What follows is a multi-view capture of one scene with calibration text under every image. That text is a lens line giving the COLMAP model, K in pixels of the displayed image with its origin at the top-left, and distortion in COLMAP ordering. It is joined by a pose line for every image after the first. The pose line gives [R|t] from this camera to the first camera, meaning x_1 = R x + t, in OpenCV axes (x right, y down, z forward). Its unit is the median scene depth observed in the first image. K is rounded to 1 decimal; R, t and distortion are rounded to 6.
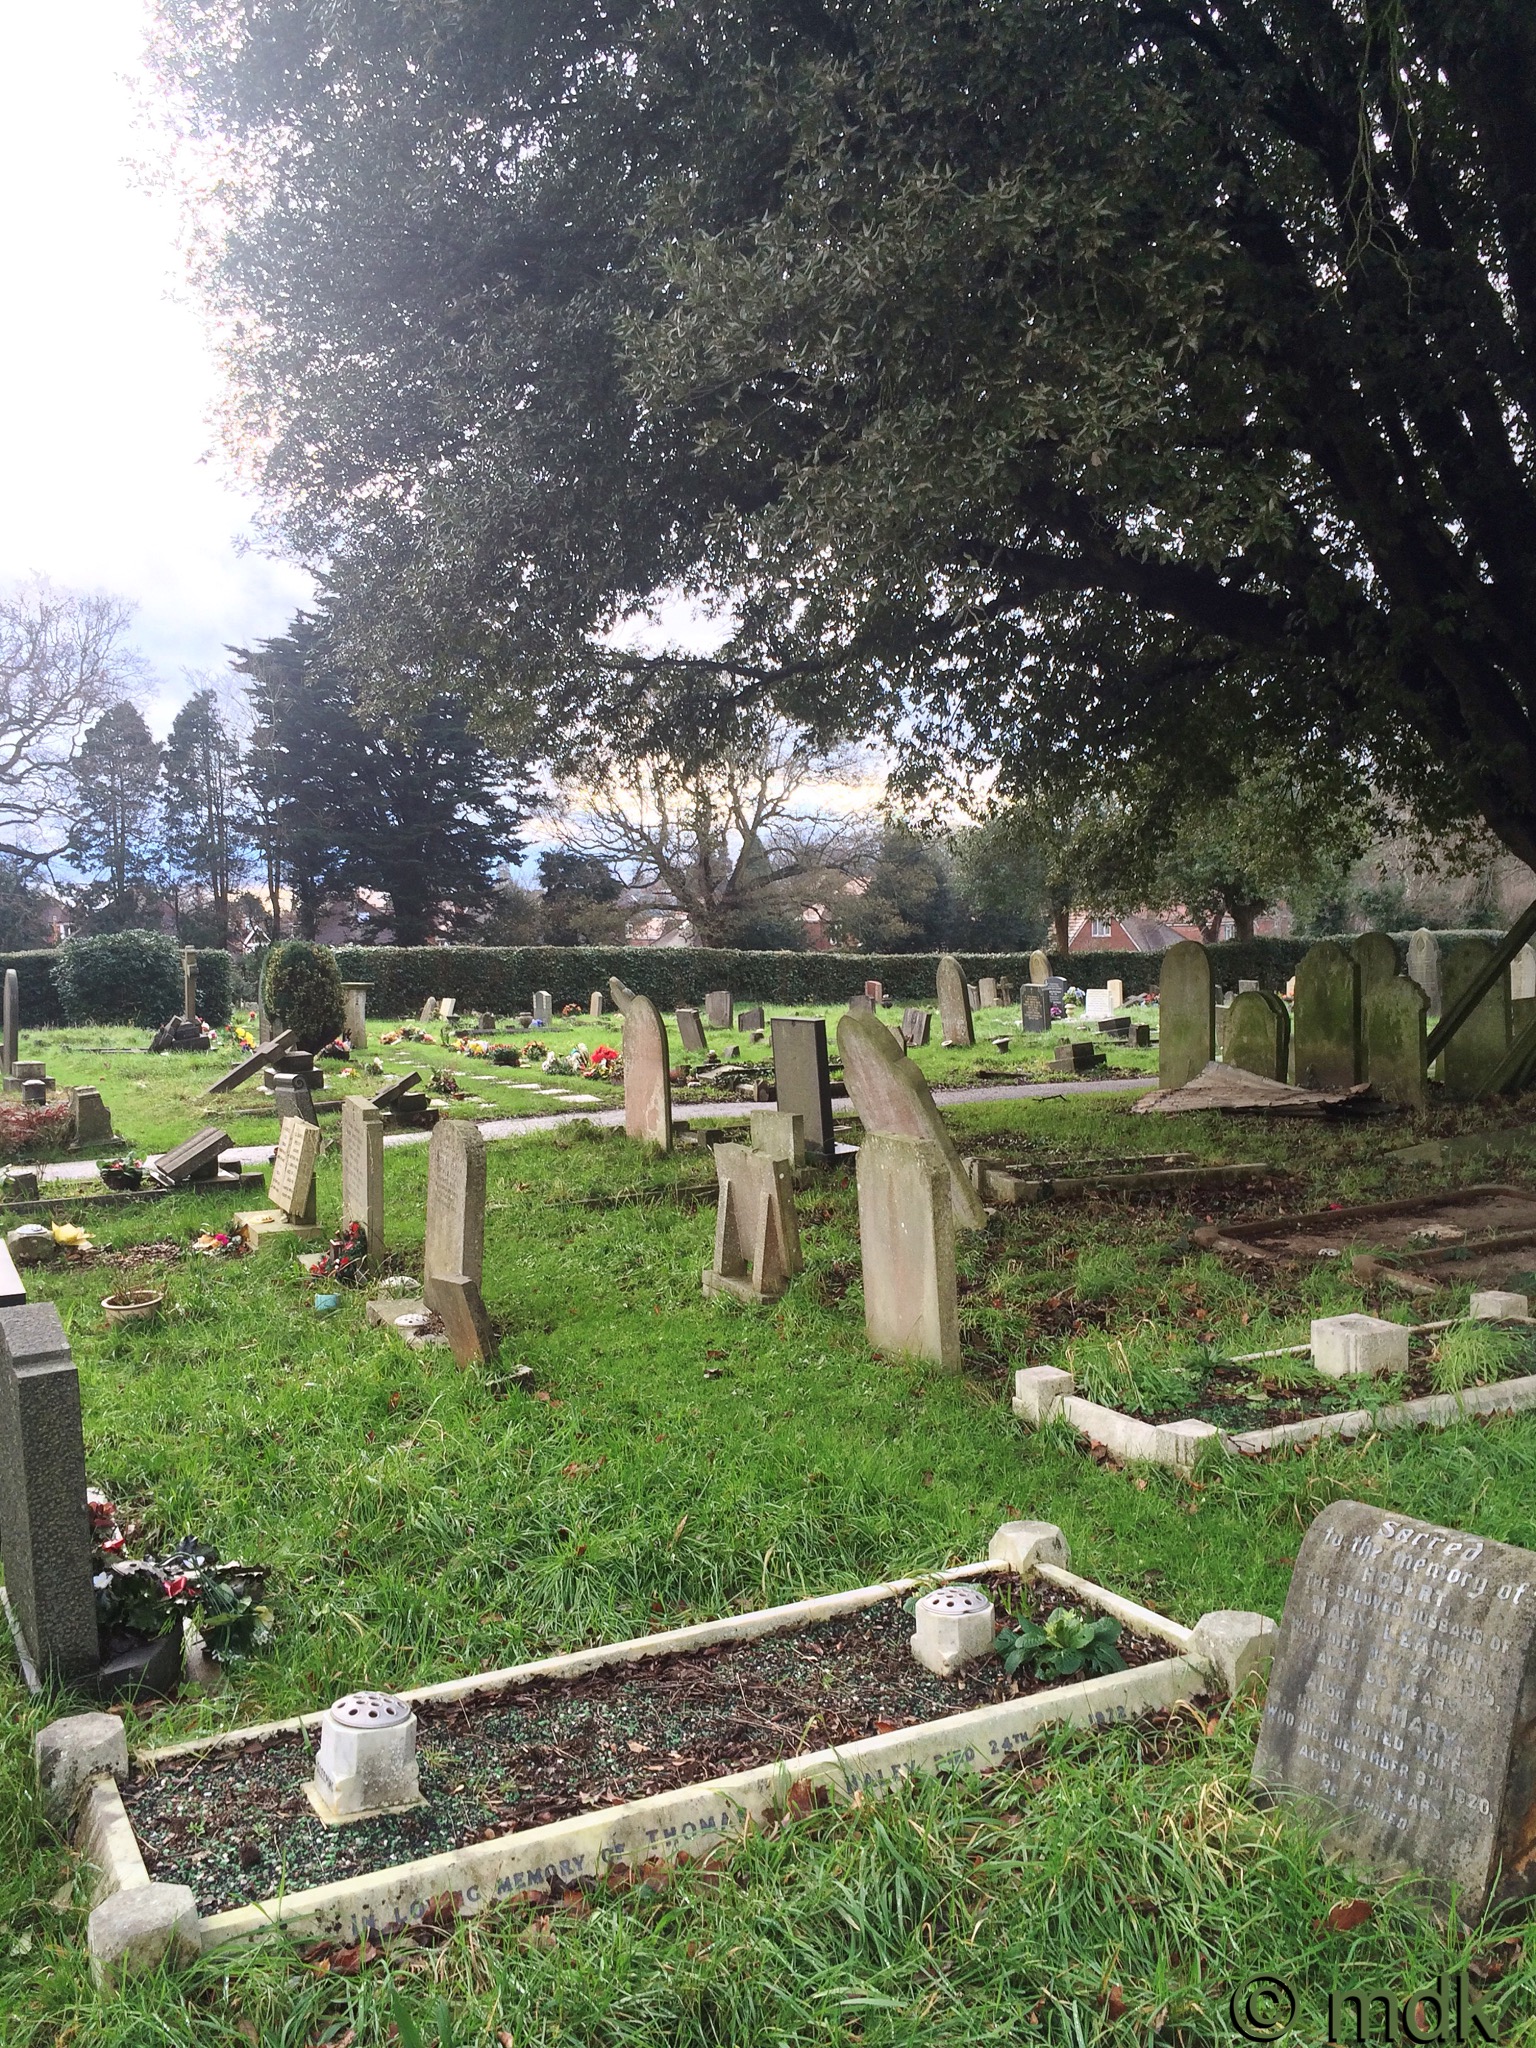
lens RADIAL K [[1775.1, 0, 768.8], [0, 1775.1, 1018.1], [0, 0, 1]] dist [0.068877, -0.091961]
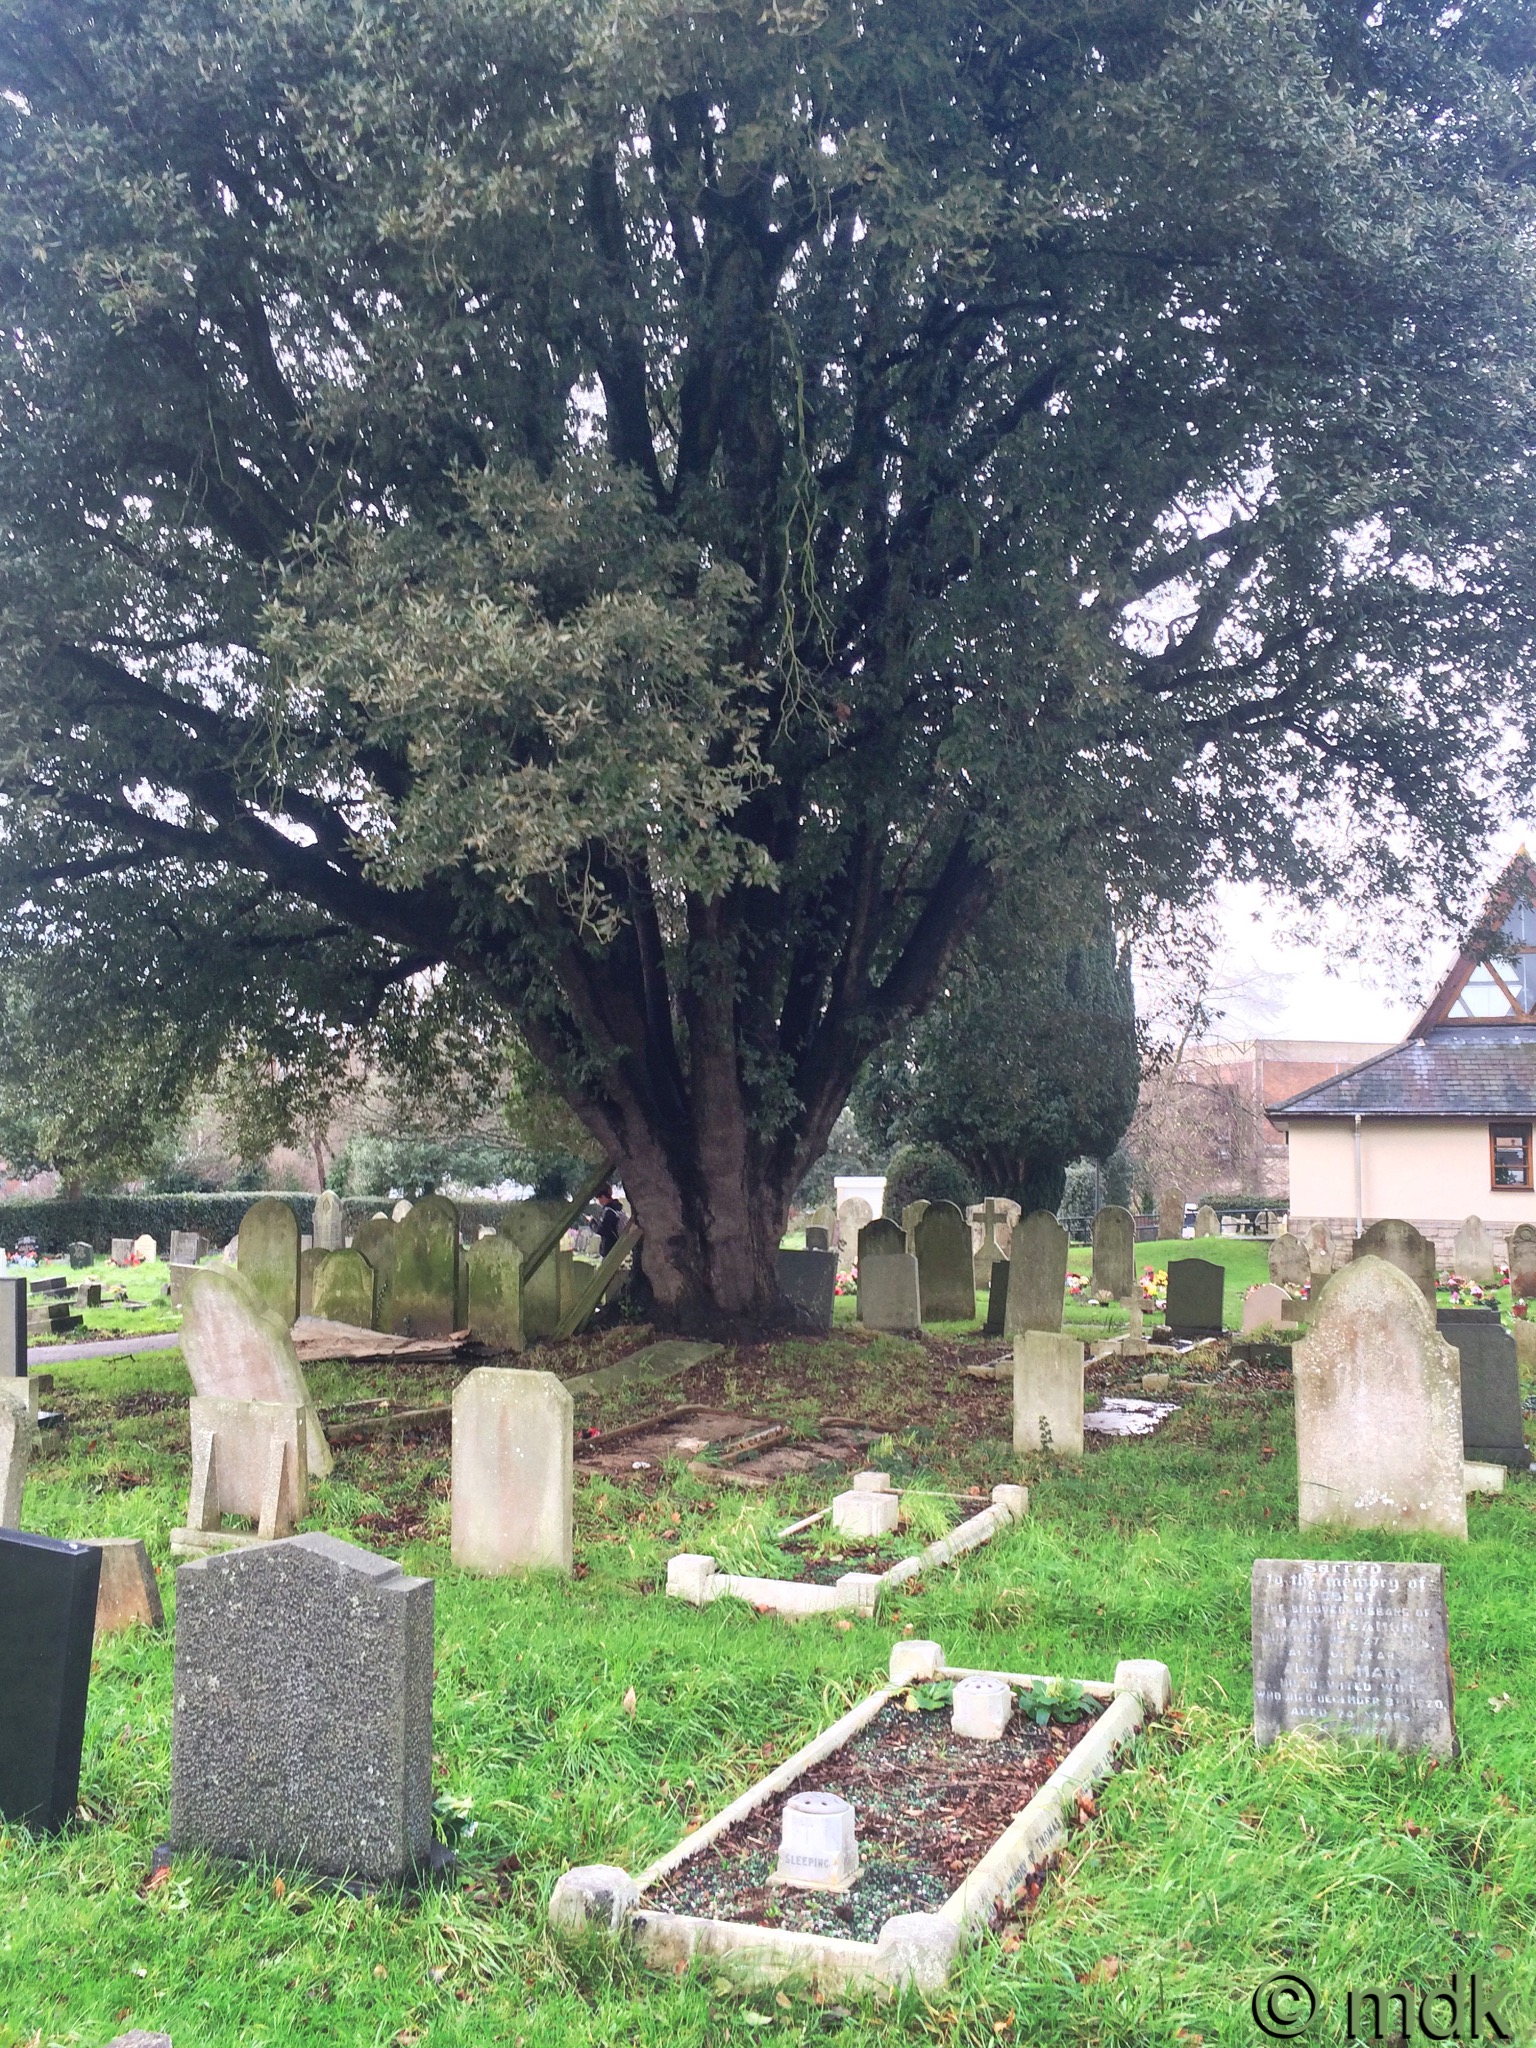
lens RADIAL K [[1775.1, 0, 768.8], [0, 1775.1, 1027.2], [0, 0, 1]] dist [0.068877, -0.091961]
pose [[0.781330, 0.080274, 0.618934, -0.225003], [0.006965, 0.990511, -0.137259, 0.002691], [-0.624079, 0.111555, 0.773356, -0.005878]]
